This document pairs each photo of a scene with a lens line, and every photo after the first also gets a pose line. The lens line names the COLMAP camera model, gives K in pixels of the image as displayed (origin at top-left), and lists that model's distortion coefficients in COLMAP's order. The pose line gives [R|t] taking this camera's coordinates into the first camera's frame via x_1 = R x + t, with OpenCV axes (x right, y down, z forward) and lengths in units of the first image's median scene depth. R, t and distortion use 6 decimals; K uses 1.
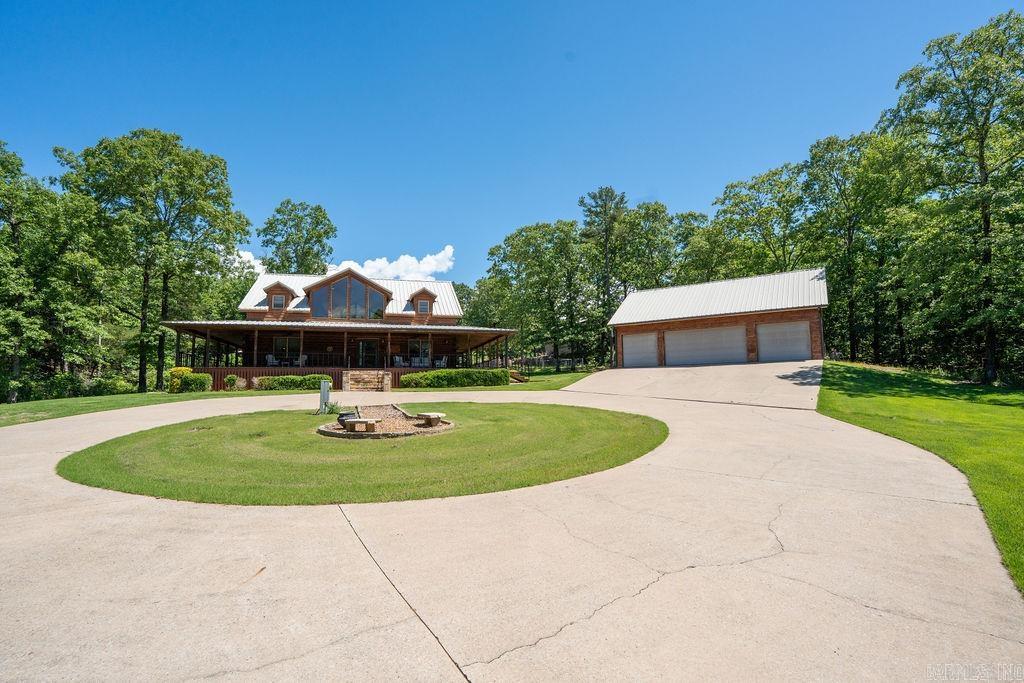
lens RADIAL K [[505.2, 0, 508.2], [0, 505.2, 327.7], [0, 0, 1]] dist [-0.000290, 0.000439]
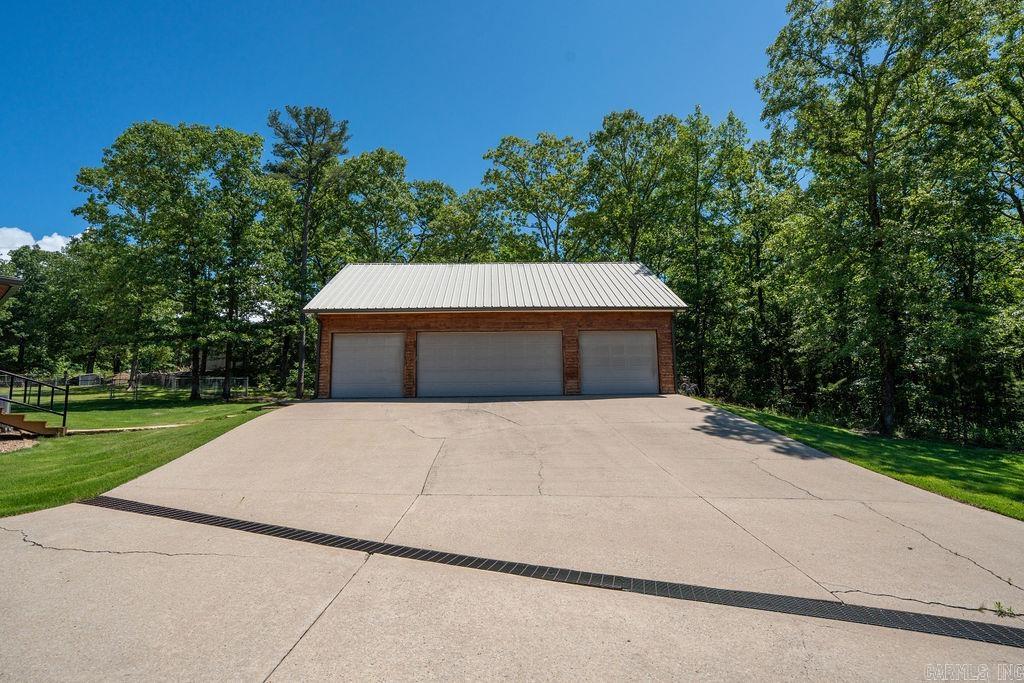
lens RADIAL K [[505.2, 0, 508.2], [0, 505.2, 327.7], [0, 0, 1]] dist [-0.000290, 0.000439]
pose [[0.819150, 0.099422, 0.564897, 0.080830], [-0.072445, 0.994909, -0.070052, 0.030590], [-0.568986, 0.016459, 0.822183, 0.475994]]
